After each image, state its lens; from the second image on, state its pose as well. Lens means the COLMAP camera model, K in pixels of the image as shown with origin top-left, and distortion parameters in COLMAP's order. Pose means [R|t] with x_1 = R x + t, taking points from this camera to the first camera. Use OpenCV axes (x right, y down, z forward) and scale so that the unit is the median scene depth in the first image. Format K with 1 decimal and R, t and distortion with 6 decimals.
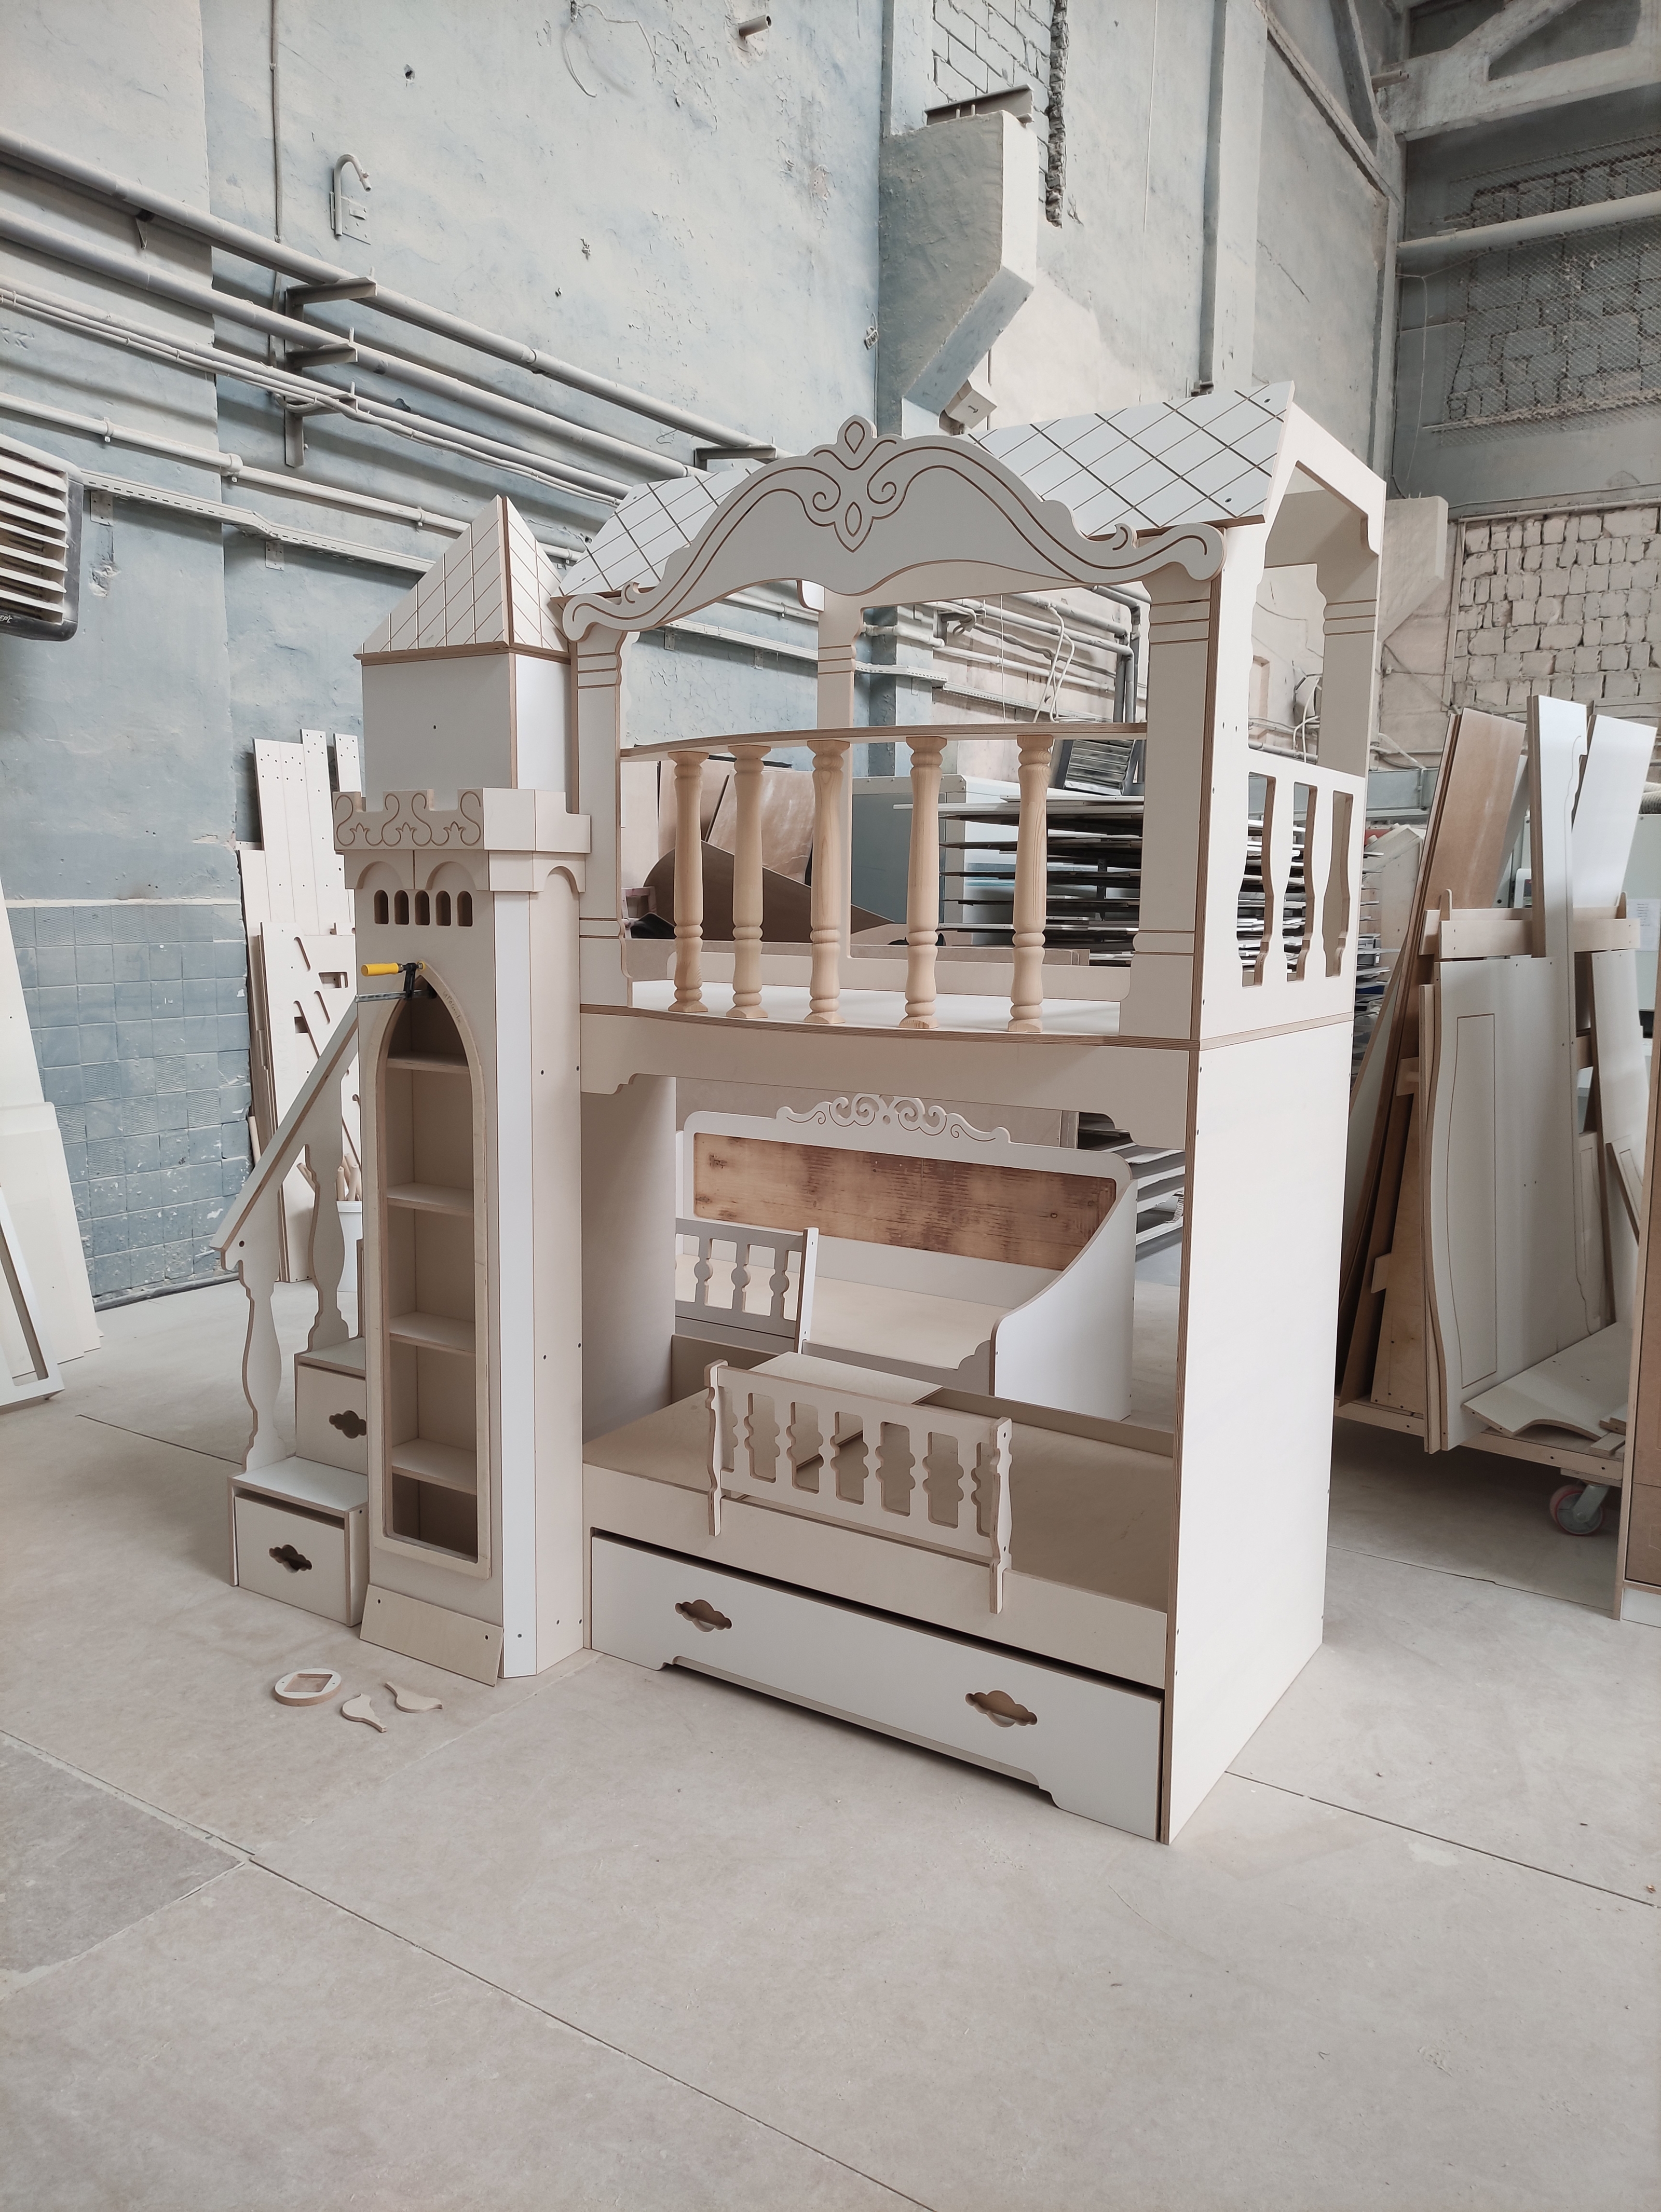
lens RADIAL K [[1634.8, 0, 824.3], [0, 1634.8, 1109.0], [0, 0, 1]] dist [0.031366, -0.016762]
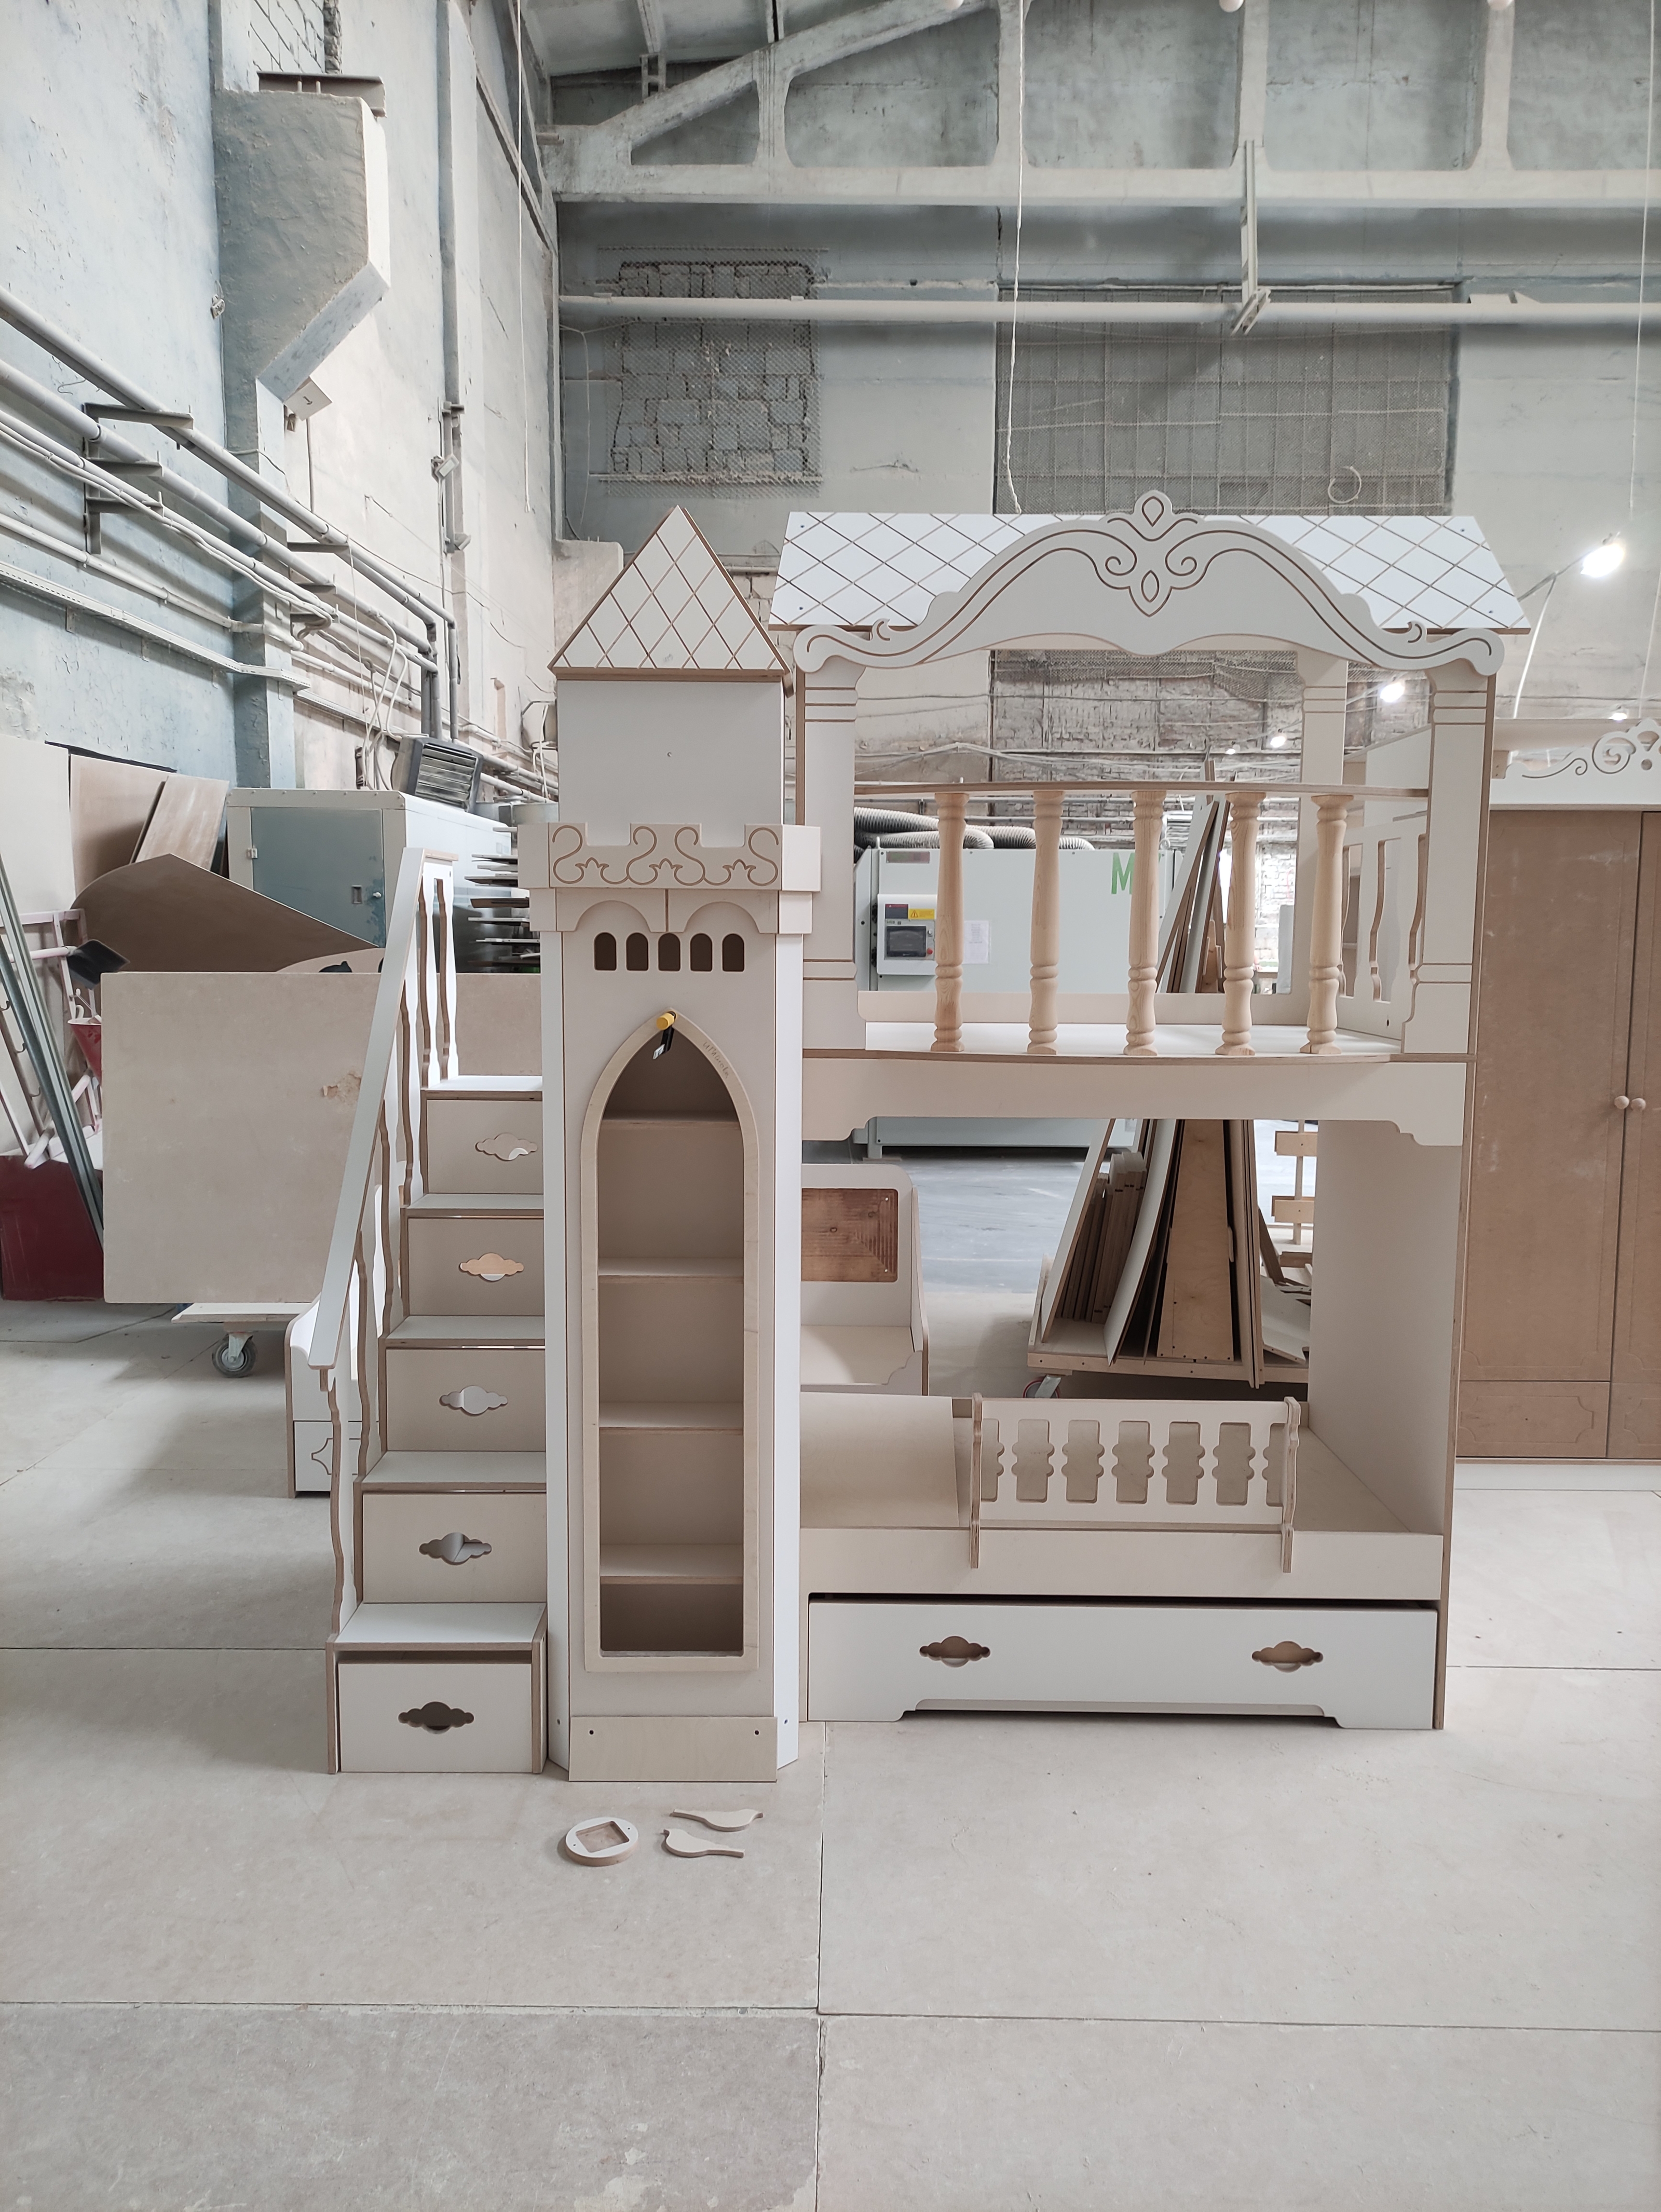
lens RADIAL K [[1634.8, 0, 828.5], [0, 1634.8, 1108.6], [0, 0, 1]] dist [0.031366, -0.016762]
pose [[0.842662, -0.066723, 0.534292, -0.219972], [0.070829, 0.997406, 0.012849, -0.013727], [-0.533764, 0.027016, 0.845202, 0.061975]]
